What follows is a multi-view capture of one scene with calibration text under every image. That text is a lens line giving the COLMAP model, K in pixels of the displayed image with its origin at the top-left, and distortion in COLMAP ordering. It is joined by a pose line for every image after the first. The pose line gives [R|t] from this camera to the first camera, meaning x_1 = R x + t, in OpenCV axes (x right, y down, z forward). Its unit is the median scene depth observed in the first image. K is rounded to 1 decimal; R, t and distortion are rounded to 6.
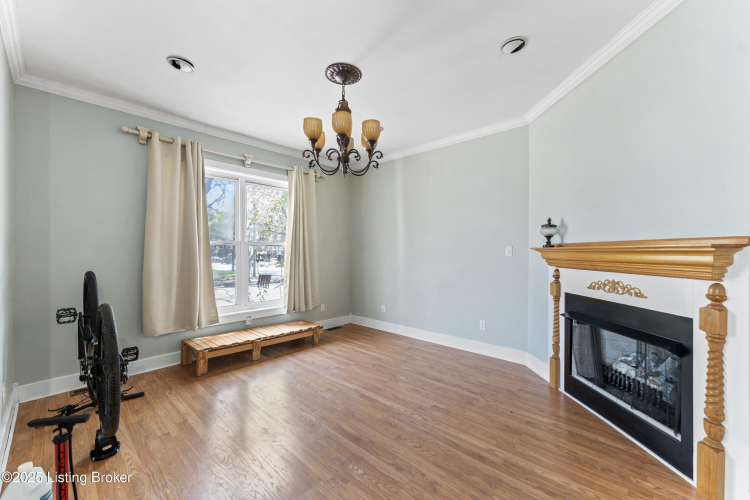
lens RADIAL K [[298.1, 0, 376.2], [0, 298.1, 248.2], [0, 0, 1]] dist [-0.001983, 0.000581]
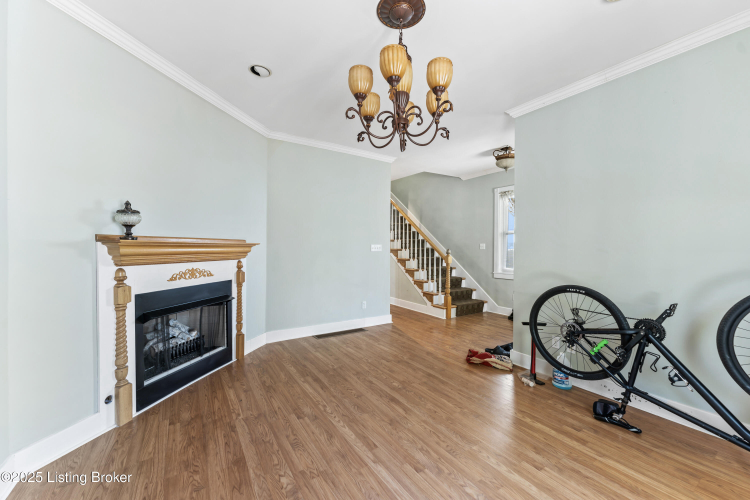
lens RADIAL K [[298.1, 0, 378.3], [0, 298.1, 246.1], [0, 0, 1]] dist [-0.001983, 0.000581]
pose [[-0.969384, -0.004166, 0.245513, -0.241446], [-0.007752, 0.999877, -0.013643, 0.019901], [-0.245426, -0.015129, -0.969297, 1.740439]]
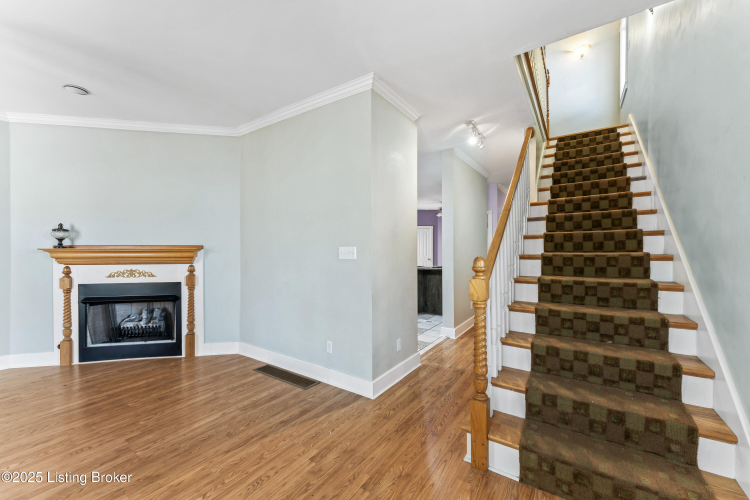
lens RADIAL K [[298.1, 0, 377.7], [0, 298.1, 252.9], [0, 0, 1]] dist [-0.001983, 0.000581]
pose [[-0.152380, -0.011384, 0.988256, -0.848214], [-0.007776, 0.999917, 0.010320, -0.006922], [-0.988291, -0.006112, -0.152455, -0.059252]]
